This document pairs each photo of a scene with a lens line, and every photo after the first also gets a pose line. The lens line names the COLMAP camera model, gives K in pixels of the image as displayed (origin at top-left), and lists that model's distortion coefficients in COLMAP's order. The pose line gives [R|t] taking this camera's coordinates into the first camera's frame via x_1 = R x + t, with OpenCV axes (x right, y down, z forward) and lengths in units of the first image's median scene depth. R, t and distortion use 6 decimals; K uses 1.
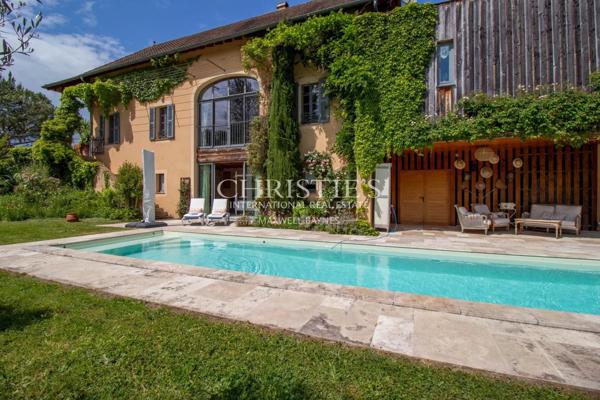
lens RADIAL K [[280.0, 0, 306.7], [0, 280.0, 193.4], [0, 0, 1]] dist [0.018403, -0.026217]
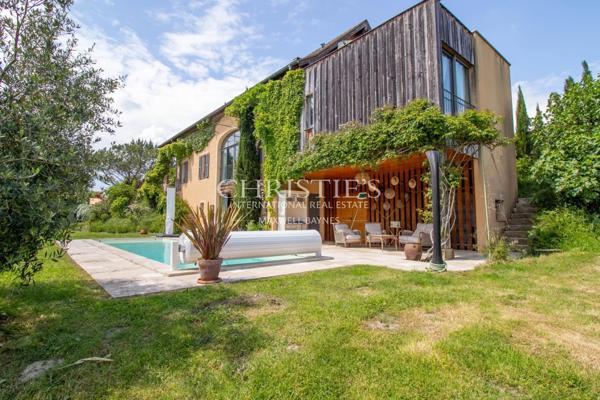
lens RADIAL K [[317.8, 0, 307.0], [0, 317.8, 191.5], [0, 0, 1]] dist [0.000466, 0.000078]
pose [[0.889104, -0.042708, -0.455709, 0.965821], [-0.002580, 0.995154, -0.098298, 0.039728], [0.457699, 0.088573, 0.884684, -0.228614]]
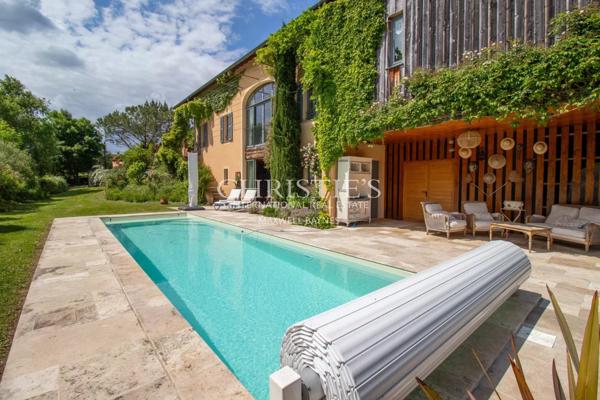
lens RADIAL K [[280.0, 0, 306.7], [0, 280.0, 193.4], [0, 0, 1]] dist [0.018403, -0.026217]
pose [[0.888201, 0.021105, -0.458971, 0.561719], [-0.005151, 0.999339, 0.035984, -0.012309], [0.459427, -0.029597, 0.887722, 0.065279]]
